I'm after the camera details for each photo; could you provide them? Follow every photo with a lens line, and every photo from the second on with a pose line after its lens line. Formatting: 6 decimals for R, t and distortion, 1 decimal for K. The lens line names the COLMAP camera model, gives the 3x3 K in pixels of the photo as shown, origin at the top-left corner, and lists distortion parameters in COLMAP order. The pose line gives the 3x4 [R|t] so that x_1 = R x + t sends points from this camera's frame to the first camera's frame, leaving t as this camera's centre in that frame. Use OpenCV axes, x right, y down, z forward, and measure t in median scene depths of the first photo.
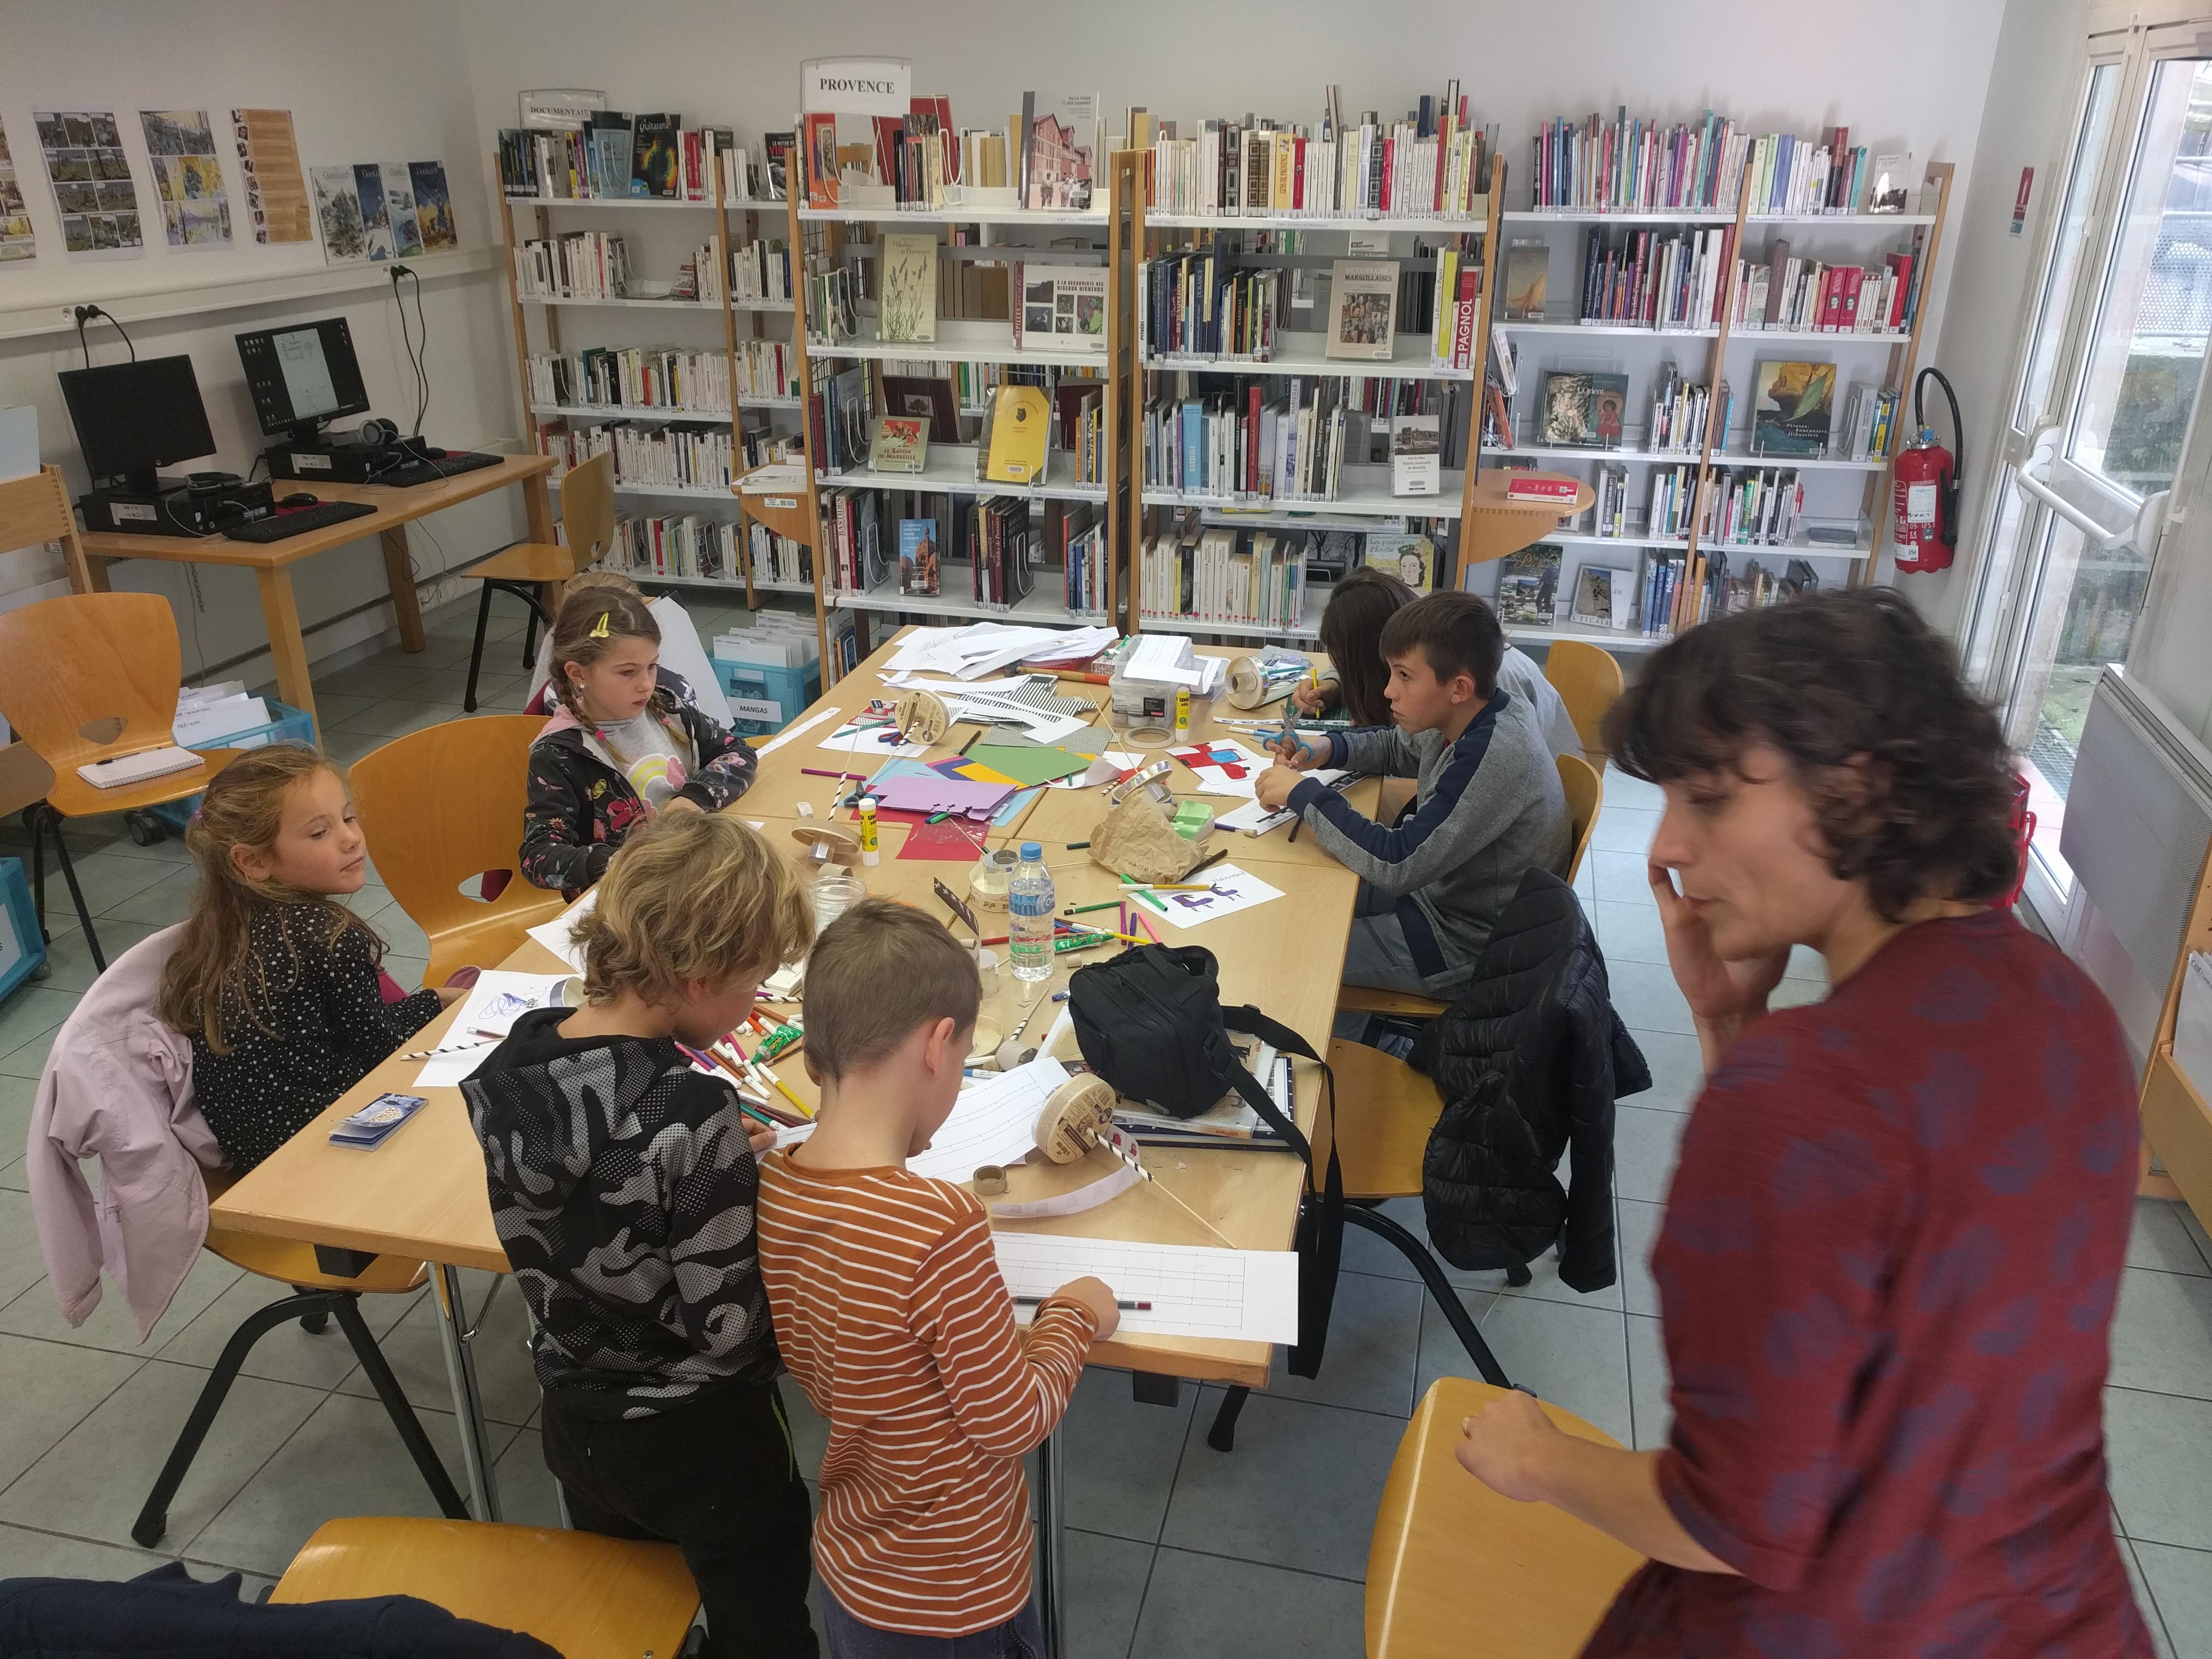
lens RADIAL K [[1666.7, 0, 1106.0], [0, 1666.7, 829.5], [0, 0, 1]] dist [-0.008415, 0.011487]
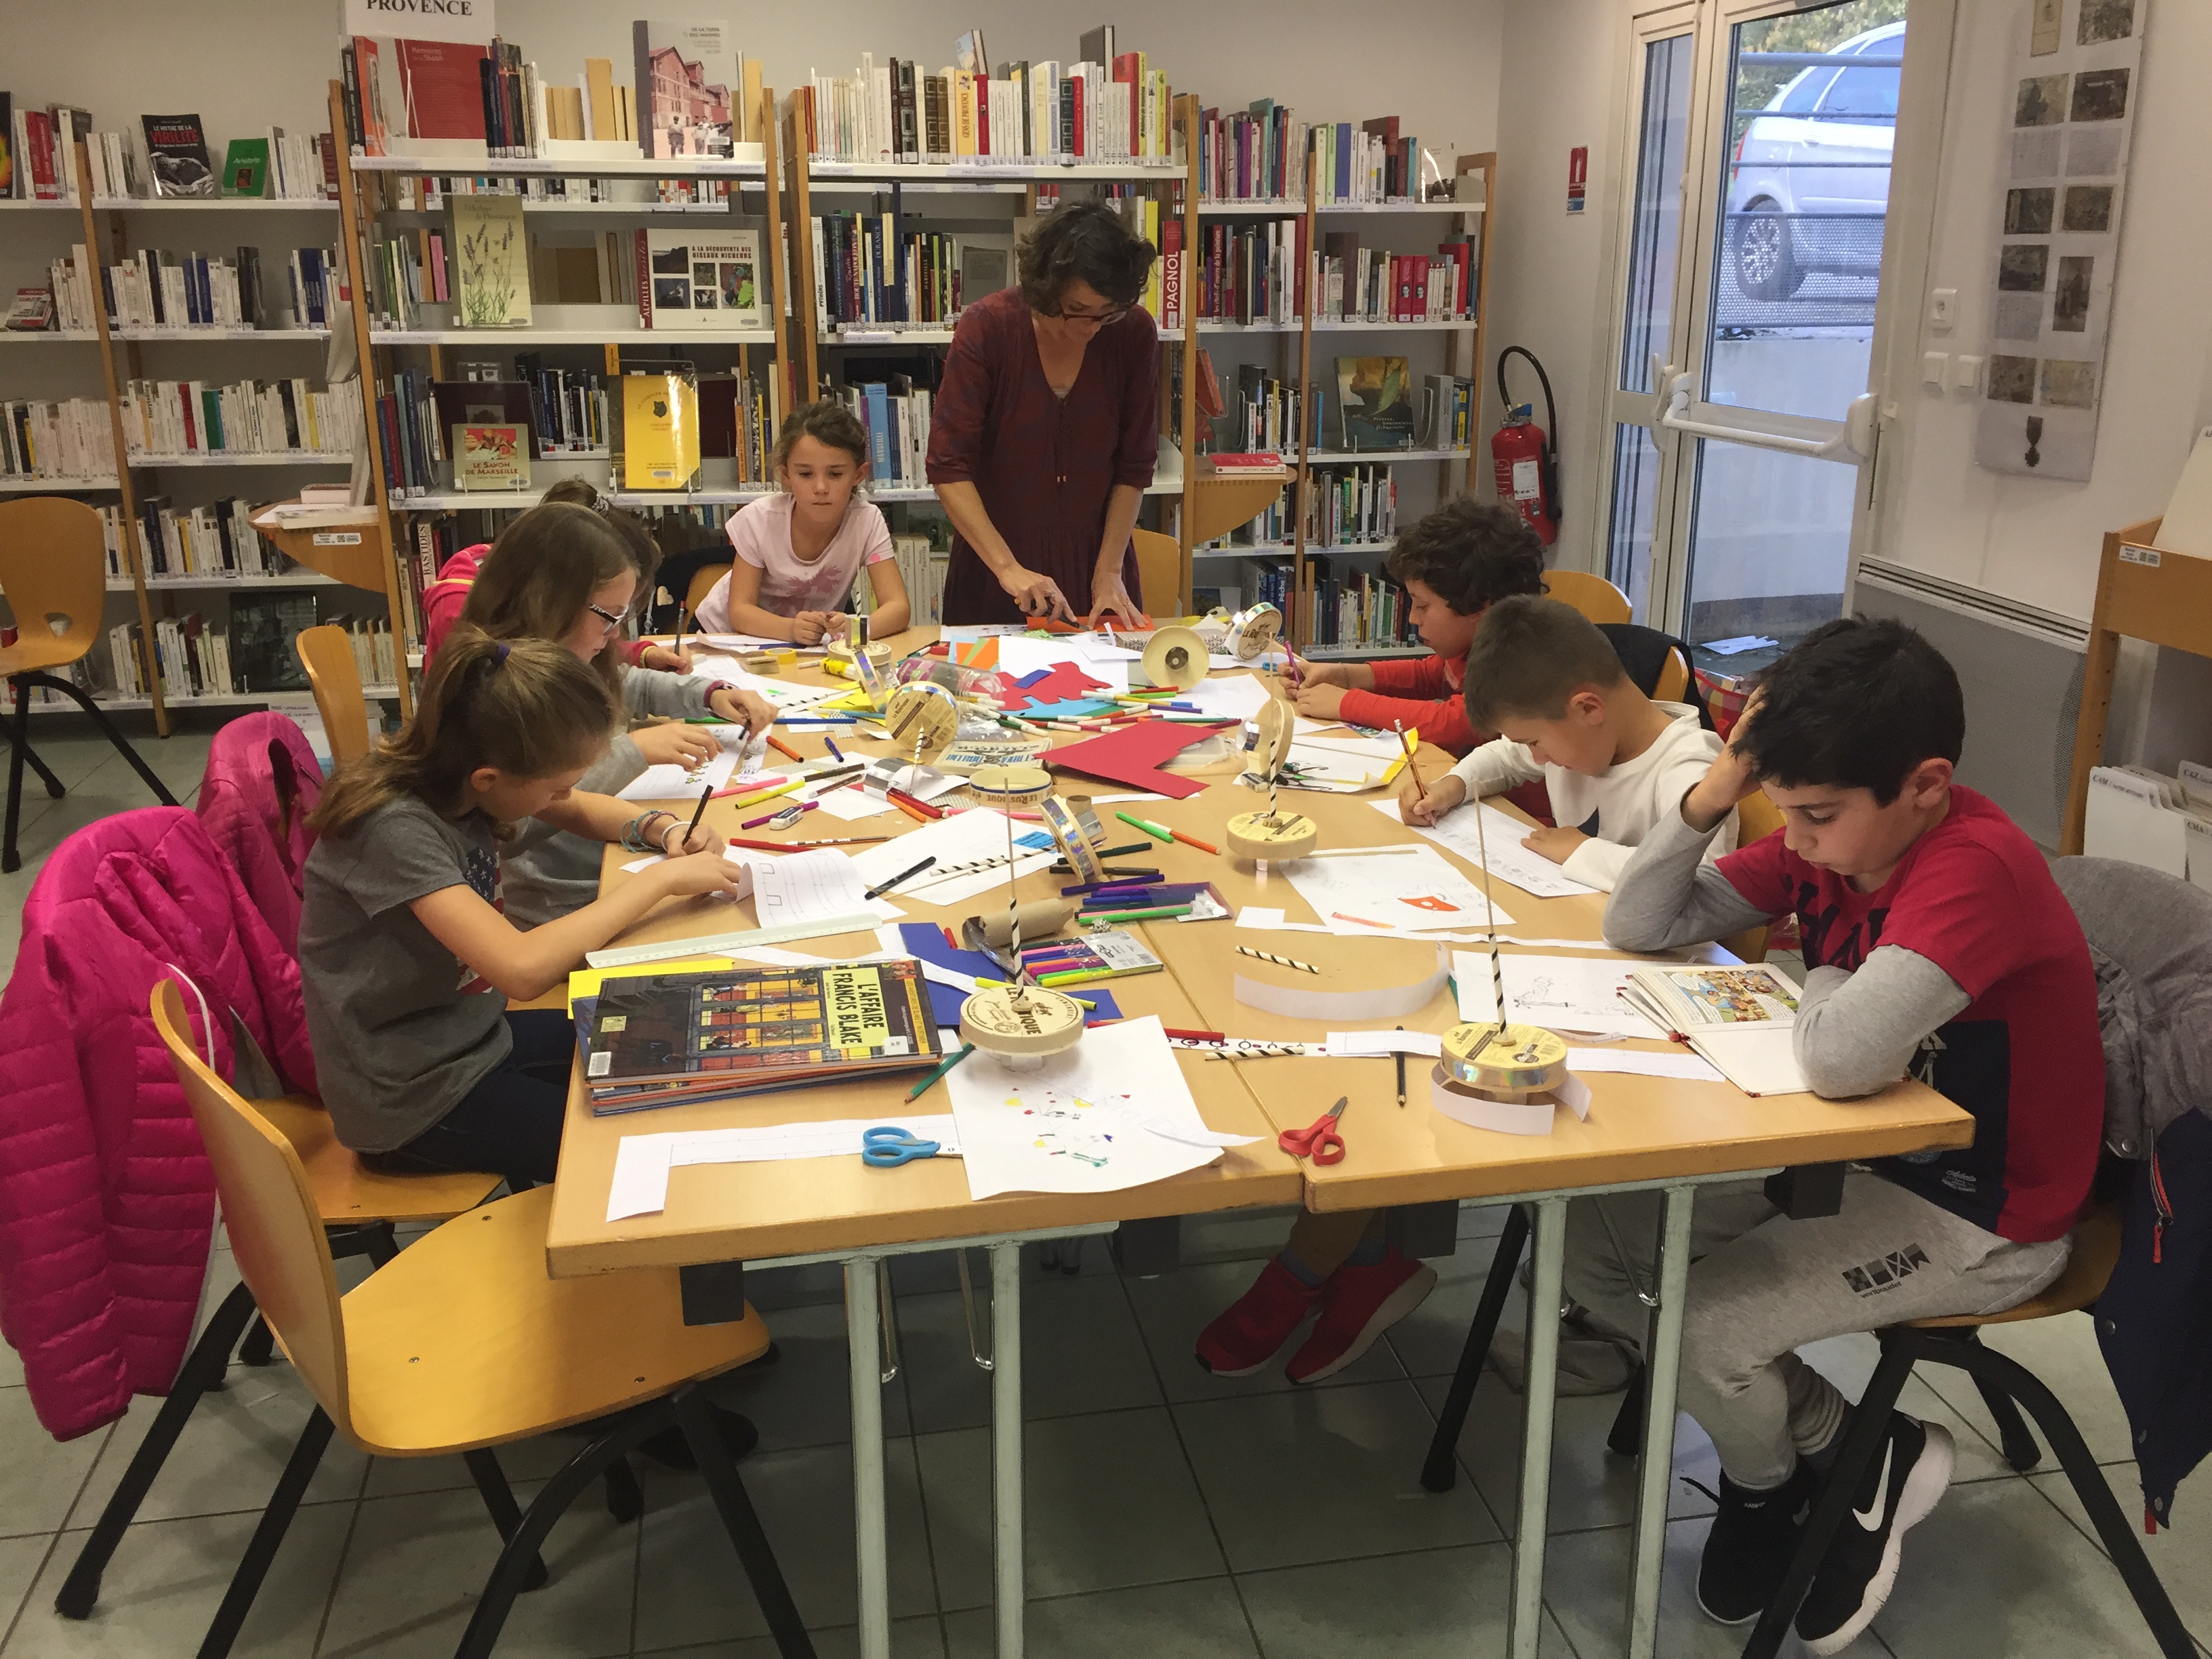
lens RADIAL K [[1893.8, 0, 1098.5], [0, 1893.8, 833.7], [0, 0, 1]] dist [0.073696, -0.102799]
pose [[0.914848, -0.122870, 0.384651, -0.232463], [0.162069, 0.984217, -0.071072, 0.058643], [-0.369847, 0.127360, 0.920322, 0.073463]]
